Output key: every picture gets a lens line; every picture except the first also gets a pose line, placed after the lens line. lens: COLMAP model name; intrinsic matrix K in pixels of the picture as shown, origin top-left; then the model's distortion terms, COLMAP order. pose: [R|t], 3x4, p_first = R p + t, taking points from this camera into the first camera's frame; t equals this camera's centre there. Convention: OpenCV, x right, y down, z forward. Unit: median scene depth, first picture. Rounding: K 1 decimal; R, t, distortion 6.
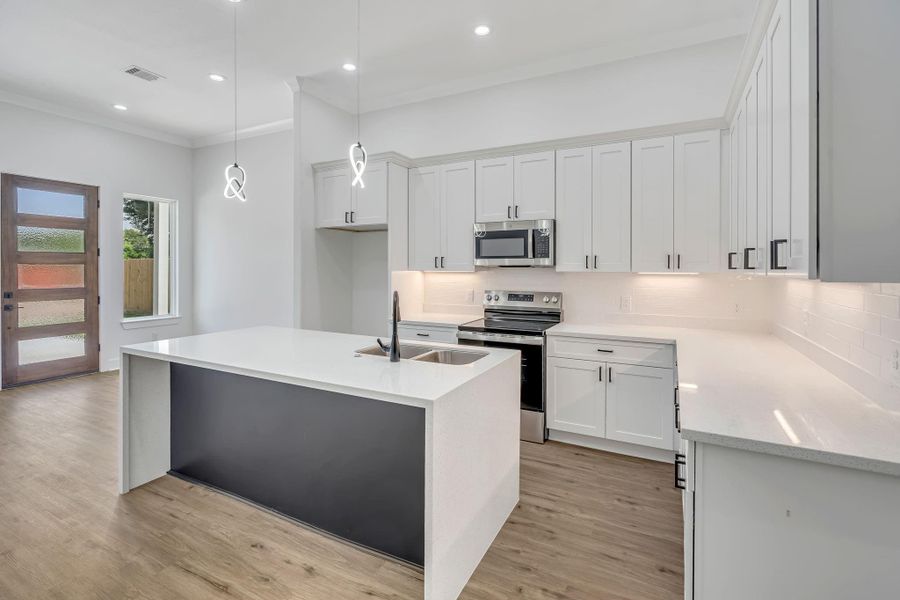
lens RADIAL K [[424.0, 0, 454.2], [0, 424.0, 270.1], [0, 0, 1]] dist [-0.002559, -0.000541]
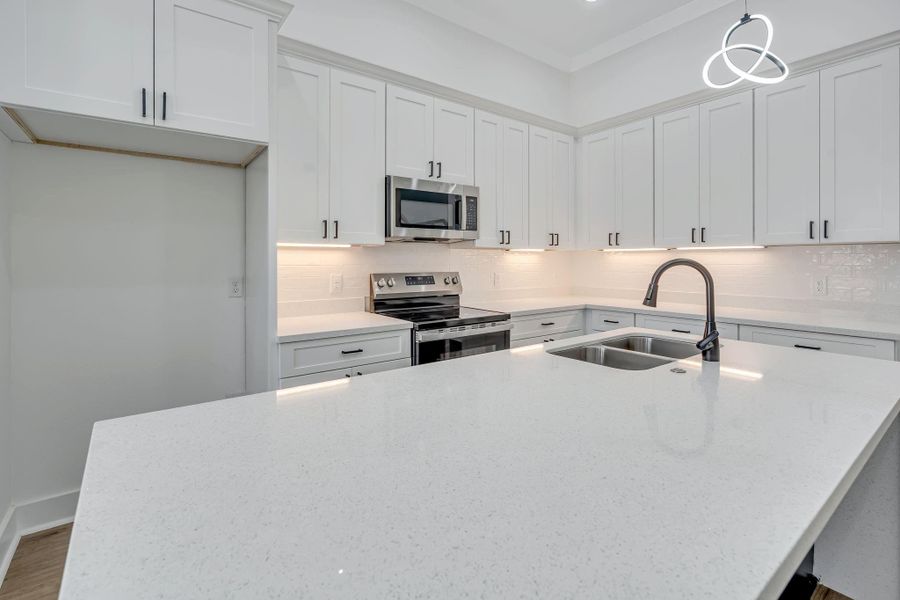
lens RADIAL K [[424.0, 0, 453.1], [0, 424.0, 259.9], [0, 0, 1]] dist [-0.002559, -0.000541]
pose [[0.423406, -0.003178, 0.905934, -0.545164], [0.004417, 0.999989, 0.001443, 0.027055], [-0.905929, 0.003391, 0.423416, 0.636290]]
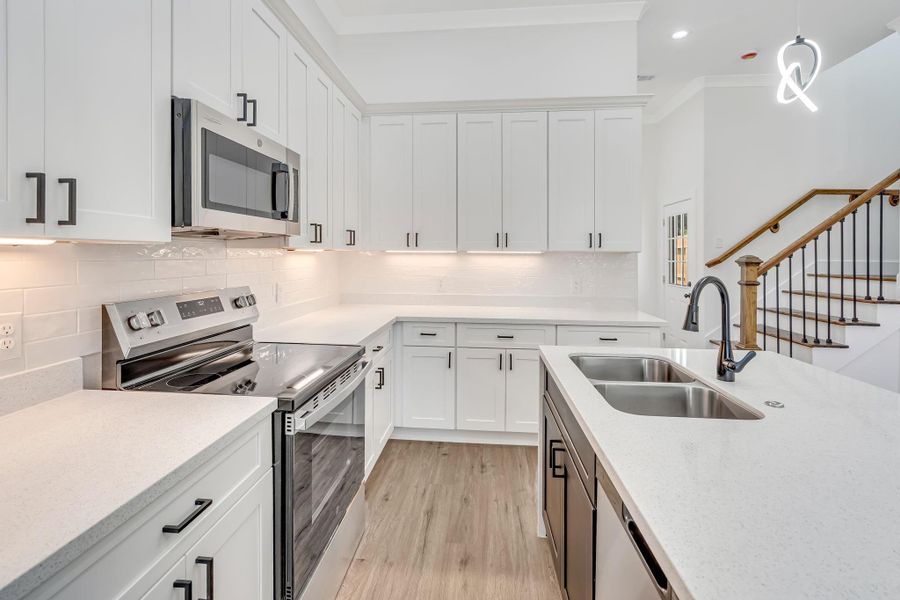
lens RADIAL K [[424.0, 0, 448.1], [0, 424.0, 258.1], [0, 0, 1]] dist [-0.002559, -0.000541]
pose [[-0.380856, -0.014510, 0.924521, -0.342478], [-0.007002, 0.999893, 0.012809, 0.008398], [-0.924608, -0.001595, -0.380917, 0.968125]]
